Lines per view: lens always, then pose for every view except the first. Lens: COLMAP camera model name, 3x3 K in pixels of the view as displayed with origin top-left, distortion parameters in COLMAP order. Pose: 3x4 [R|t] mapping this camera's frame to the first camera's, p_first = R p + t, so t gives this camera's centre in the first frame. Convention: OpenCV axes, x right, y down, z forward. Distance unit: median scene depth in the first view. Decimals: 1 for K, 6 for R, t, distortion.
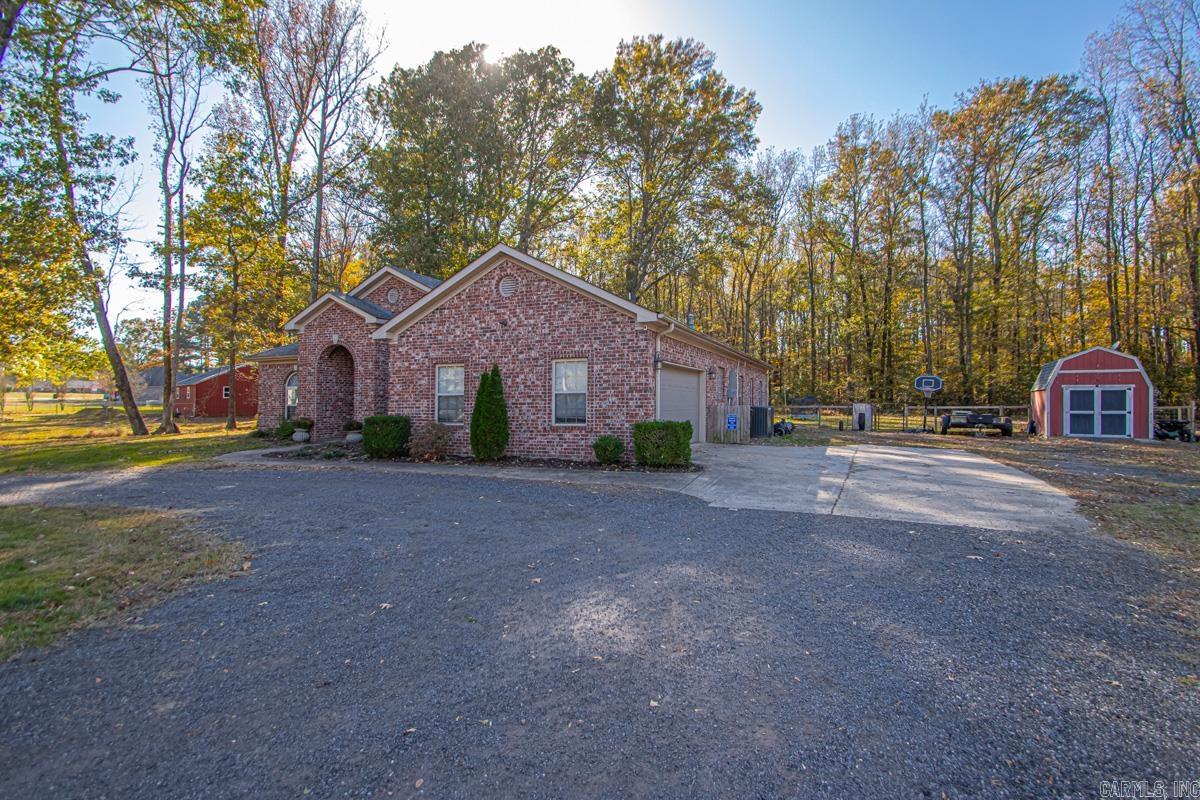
lens RADIAL K [[586.8, 0, 598.0], [0, 586.8, 388.7], [0, 0, 1]] dist [-0.017164, -0.001077]
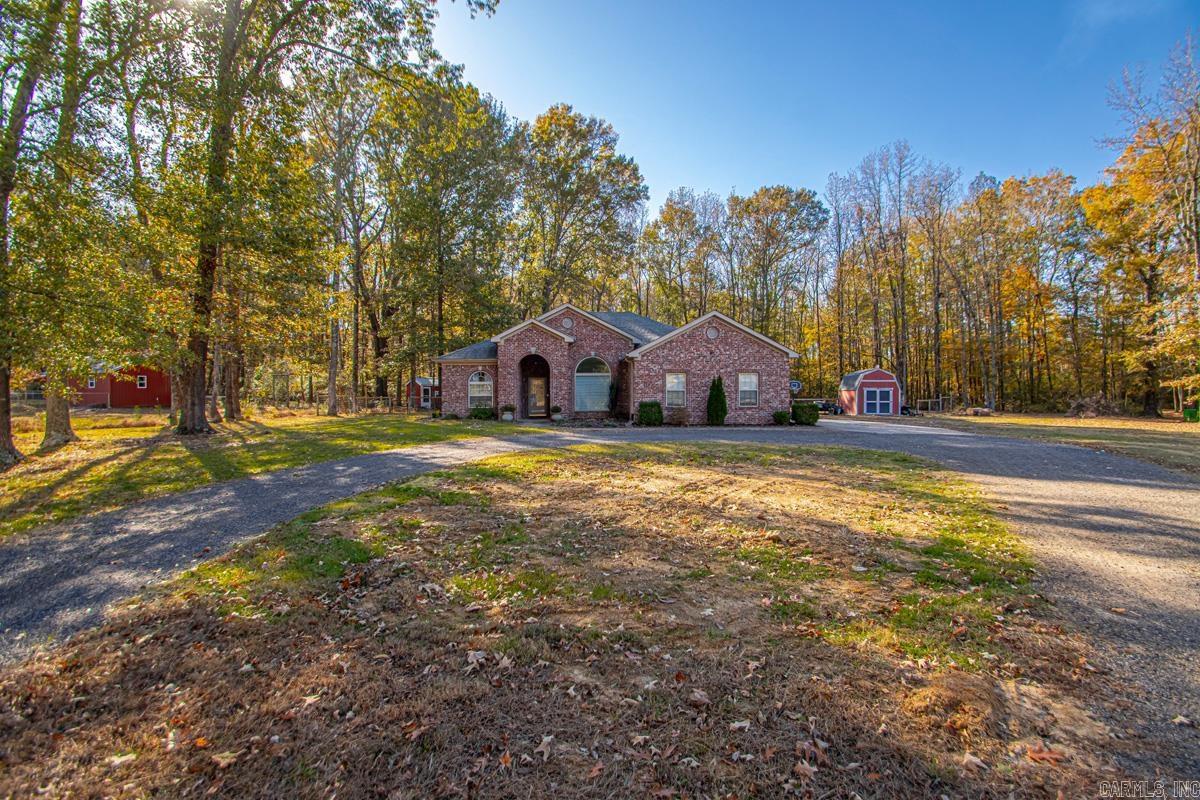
lens RADIAL K [[542.3, 0, 614.5], [0, 542.3, 399.0], [0, 0, 1]] dist [-0.002462, -0.011033]
pose [[0.897625, 0.003299, 0.440749, -1.129041], [-0.016628, 0.999514, 0.026384, -0.003354], [-0.440447, -0.031012, 0.897243, -0.399176]]
